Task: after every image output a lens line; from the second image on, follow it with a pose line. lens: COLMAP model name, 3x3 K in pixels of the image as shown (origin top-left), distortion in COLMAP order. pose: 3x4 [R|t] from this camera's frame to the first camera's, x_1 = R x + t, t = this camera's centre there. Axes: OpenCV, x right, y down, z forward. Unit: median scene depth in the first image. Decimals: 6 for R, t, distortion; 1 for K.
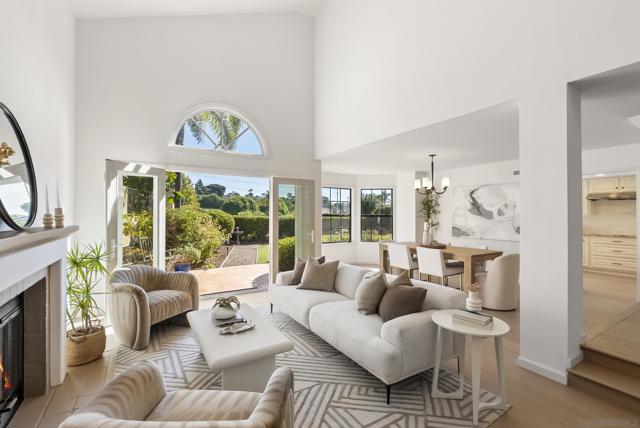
lens RADIAL K [[291.0, 0, 319.5], [0, 291.0, 212.7], [0, 0, 1]] dist [-0.003801, 0.000247]
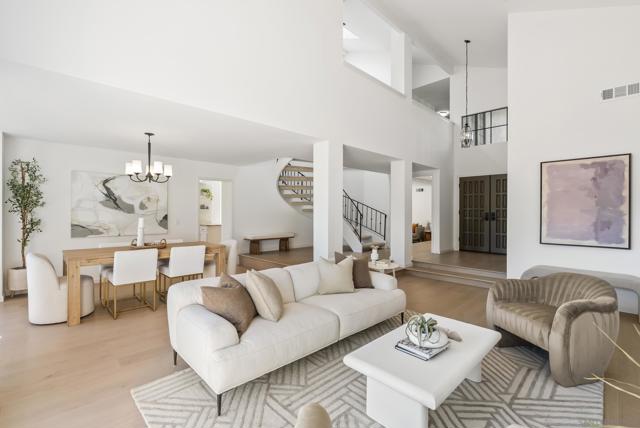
lens RADIAL K [[291.0, 0, 316.1], [0, 291.0, 211.1], [0, 0, 1]] dist [-0.003801, 0.000247]
pose [[-0.205519, -0.002862, 0.978649, -0.395550], [-0.010355, 0.999946, 0.000750, 0.008046], [-0.978598, -0.009980, -0.205537, 0.571438]]
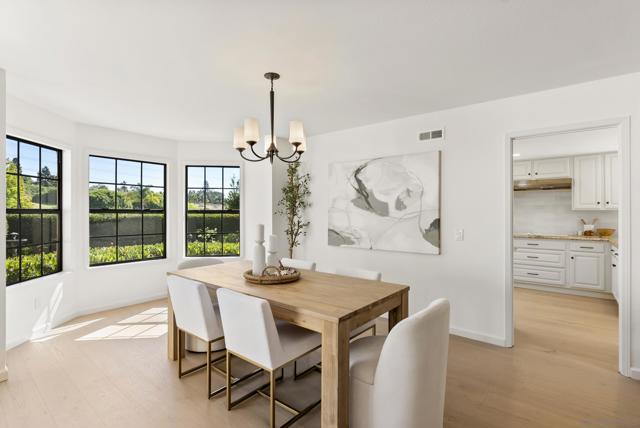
lens RADIAL K [[309.1, 0, 319.0], [0, 309.1, 212.3], [0, 0, 1]] dist [-0.004483, -0.000126]
pose [[0.947750, -0.003328, 0.318997, 0.243339], [0.001308, 0.999978, 0.006547, 0.009661], [-0.319012, -0.005787, 0.947733, 0.416875]]
